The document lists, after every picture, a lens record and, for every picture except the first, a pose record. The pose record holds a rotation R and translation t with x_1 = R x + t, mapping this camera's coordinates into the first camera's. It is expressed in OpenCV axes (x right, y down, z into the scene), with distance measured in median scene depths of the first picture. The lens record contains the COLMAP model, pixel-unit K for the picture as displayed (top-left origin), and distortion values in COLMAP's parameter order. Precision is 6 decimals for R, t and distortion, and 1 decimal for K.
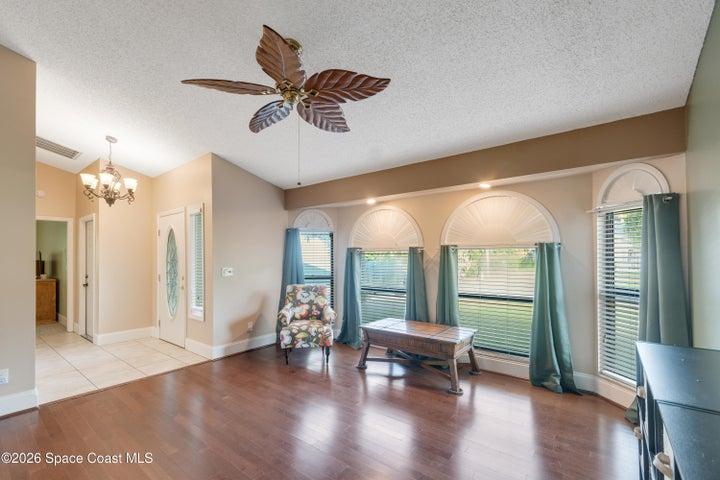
lens RADIAL K [[336.3, 0, 352.8], [0, 336.3, 245.6], [0, 0, 1]] dist [0.000583, -0.000133]
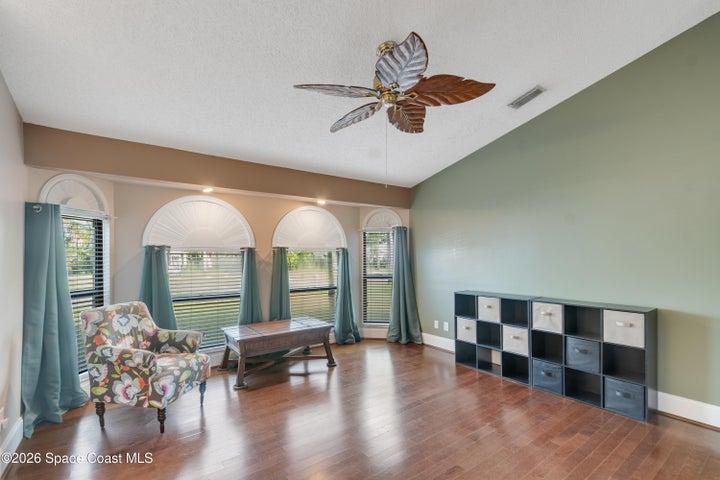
lens RADIAL K [[320.5, 0, 343.5], [0, 320.5, 257.2], [0, 0, 1]] dist [0.010906, -0.005672]
pose [[0.243934, 0.006181, 0.969772, -0.668267], [-0.020284, 0.999793, -0.001271, 0.028184], [-0.969580, -0.019361, 0.244009, 0.532668]]
